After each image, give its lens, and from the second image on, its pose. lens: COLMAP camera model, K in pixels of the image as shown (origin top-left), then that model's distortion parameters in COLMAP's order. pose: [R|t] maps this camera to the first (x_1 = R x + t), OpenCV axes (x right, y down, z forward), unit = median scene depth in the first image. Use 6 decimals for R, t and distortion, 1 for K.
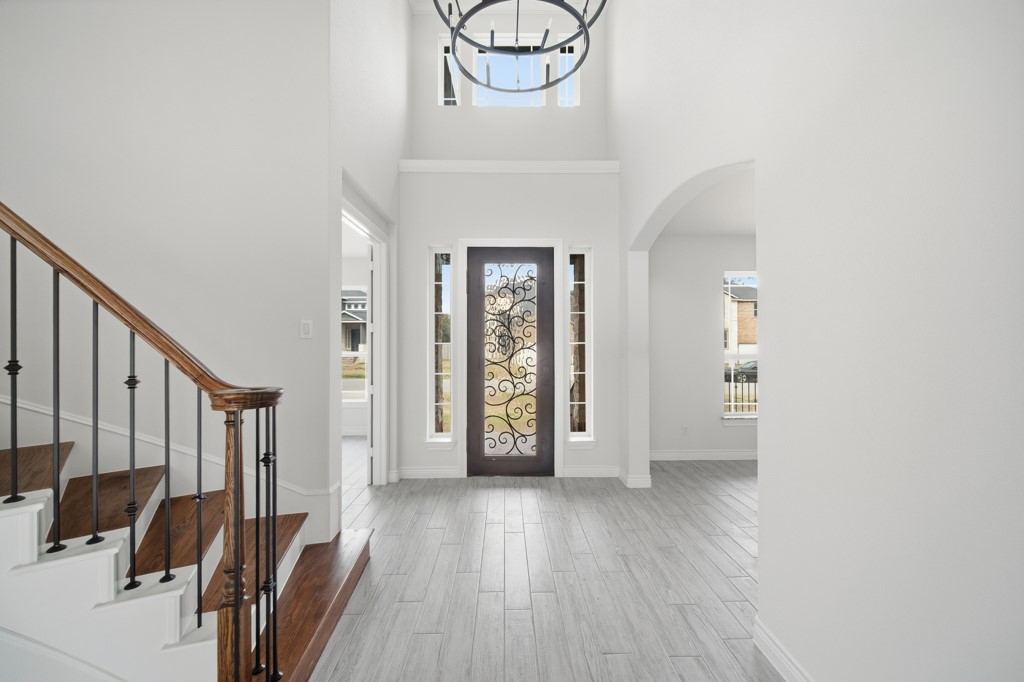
lens RADIAL K [[416.7, 0, 513.7], [0, 416.7, 339.3], [0, 0, 1]] dist [-0.002623, -0.000625]
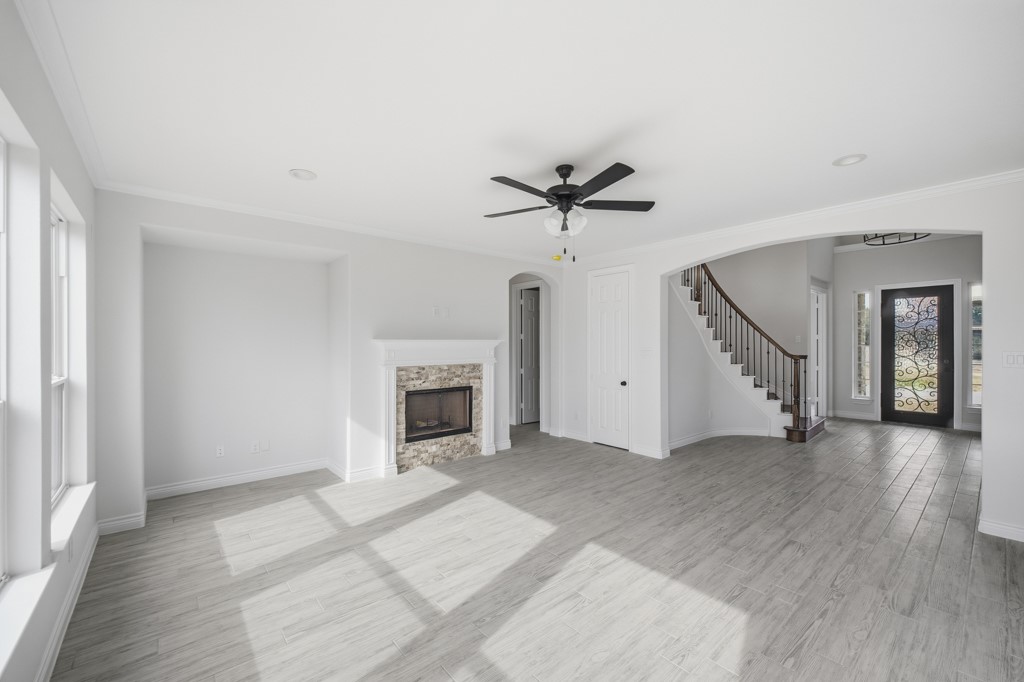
lens RADIAL K [[416.7, 0, 507.8], [0, 416.7, 343.3], [0, 0, 1]] dist [-0.002623, -0.000625]
pose [[0.631850, -0.003044, -0.775084, 0.252286], [0.002680, 0.999995, -0.001742, 0.001260], [0.775086, -0.000977, 0.631855, -1.333670]]
